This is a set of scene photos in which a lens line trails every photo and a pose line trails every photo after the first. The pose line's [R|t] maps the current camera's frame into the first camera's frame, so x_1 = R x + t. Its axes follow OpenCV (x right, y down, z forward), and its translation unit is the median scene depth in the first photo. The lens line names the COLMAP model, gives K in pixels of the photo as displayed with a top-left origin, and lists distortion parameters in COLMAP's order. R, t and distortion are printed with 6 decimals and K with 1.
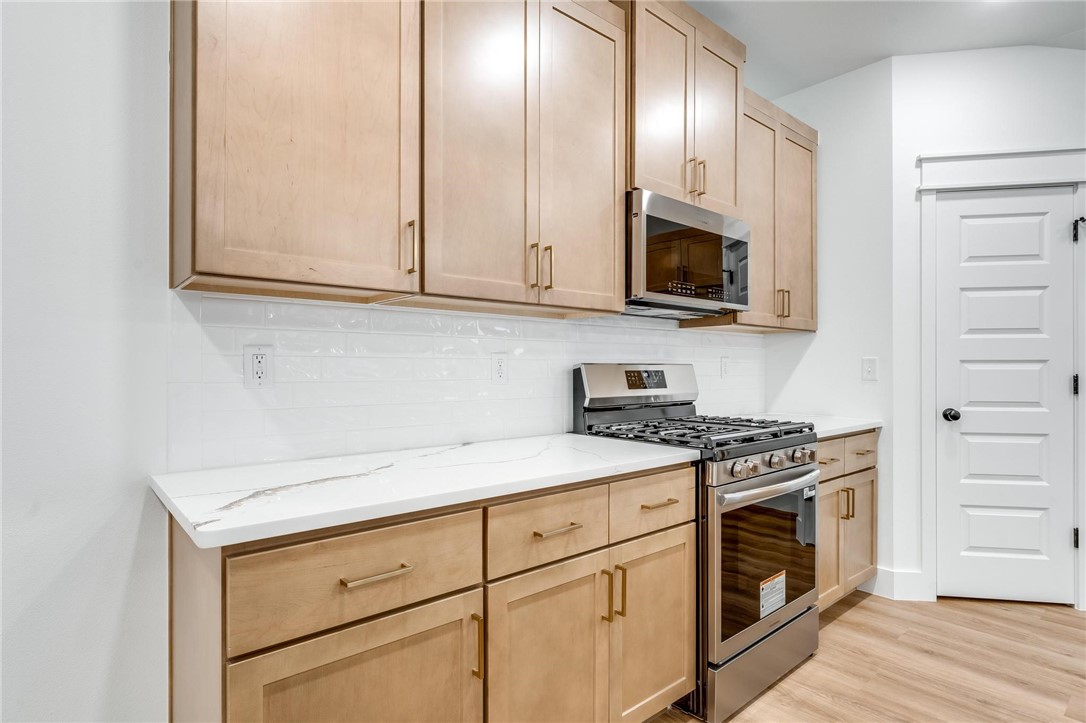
lens RADIAL K [[564.0, 0, 545.2], [0, 564.0, 366.6], [0, 0, 1]] dist [0.000004, 0.000472]
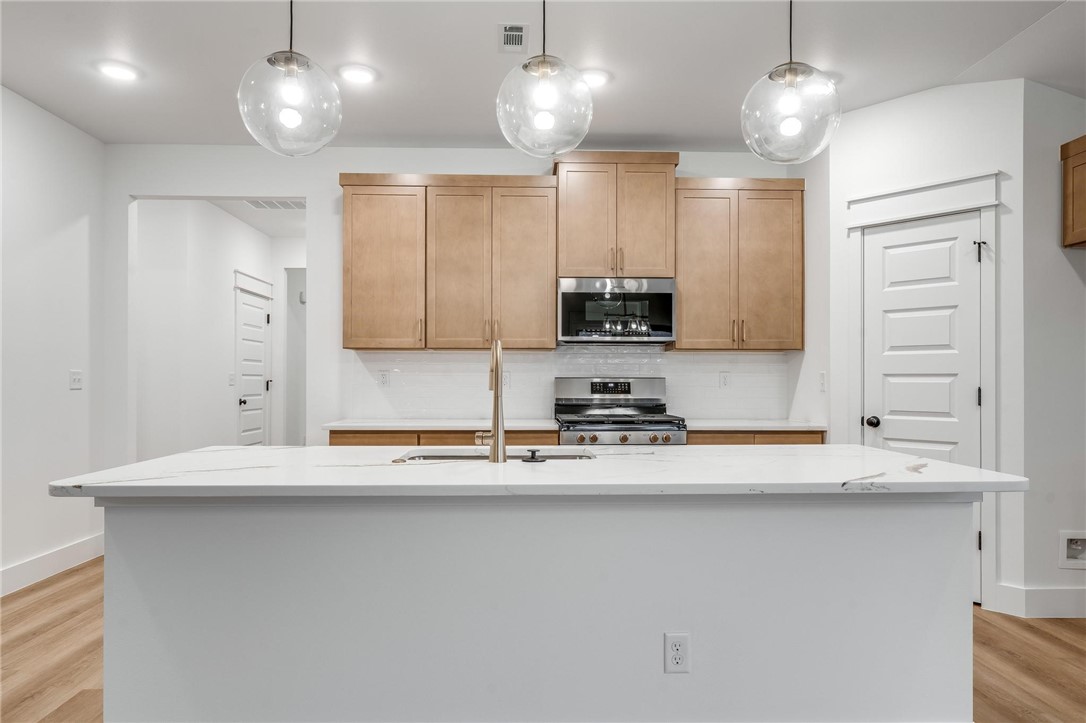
lens RADIAL K [[717.4, 0, 543.4], [0, 717.4, 367.0], [0, 0, 1]] dist [0.005046, 0.000860]
pose [[0.778165, -0.010018, -0.627980, 1.343920], [-0.000148, 0.999870, -0.016134, -0.002658], [0.628060, 0.012648, 0.778062, -0.669606]]
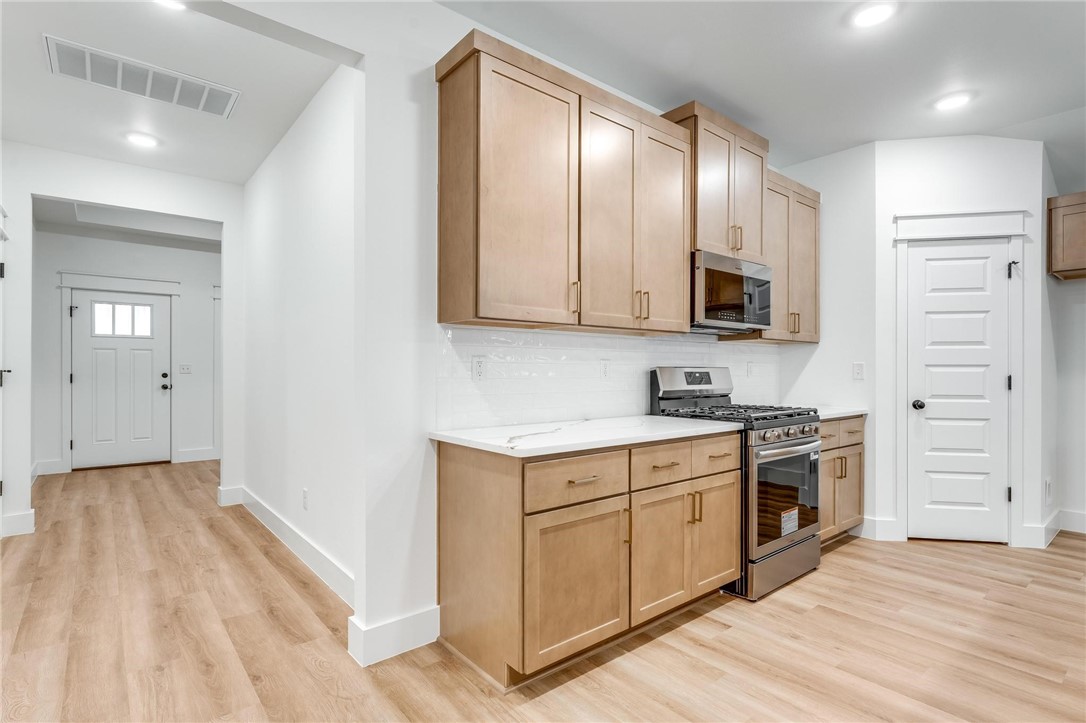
lens RADIAL K [[536.5, 0, 546.4], [0, 536.5, 368.6], [0, 0, 1]] dist [-0.000006, -0.000802]
pose [[0.999809, 0.001861, -0.019454, -0.187970], [-0.001855, 0.999998, 0.000326, -0.001055], [0.019454, -0.000289, 0.999811, -0.381245]]
